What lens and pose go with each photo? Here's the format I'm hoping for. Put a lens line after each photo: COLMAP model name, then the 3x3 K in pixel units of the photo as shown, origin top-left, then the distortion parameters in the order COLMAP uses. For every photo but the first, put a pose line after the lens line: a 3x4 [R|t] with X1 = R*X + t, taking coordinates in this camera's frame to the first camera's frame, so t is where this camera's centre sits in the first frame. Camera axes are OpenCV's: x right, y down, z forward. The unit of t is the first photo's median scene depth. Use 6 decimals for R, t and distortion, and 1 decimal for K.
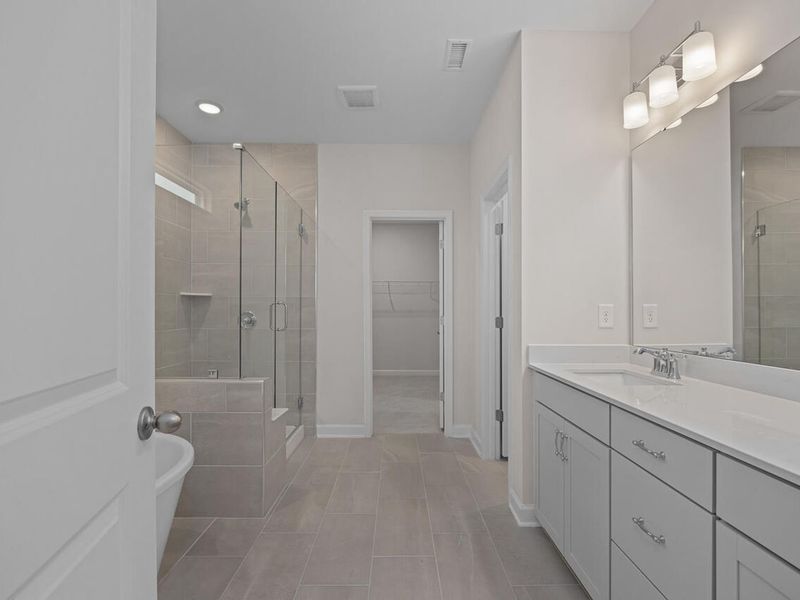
lens RADIAL K [[429.7, 0, 398.5], [0, 429.7, 303.0], [0, 0, 1]] dist [-0.007851, 0.000361]
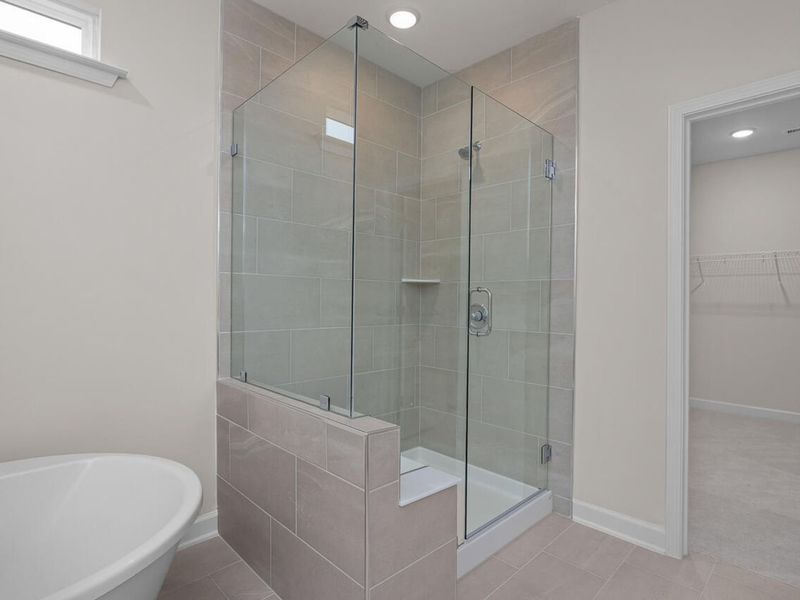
lens RADIAL K [[429.7, 0, 402.0], [0, 429.7, 301.5], [0, 0, 1]] dist [-0.007851, 0.000361]
pose [[0.699516, 0.003714, -0.714607, 0.061635], [0.005447, 0.999930, 0.010528, 0.008857], [0.714596, -0.011257, 0.699447, 0.426850]]
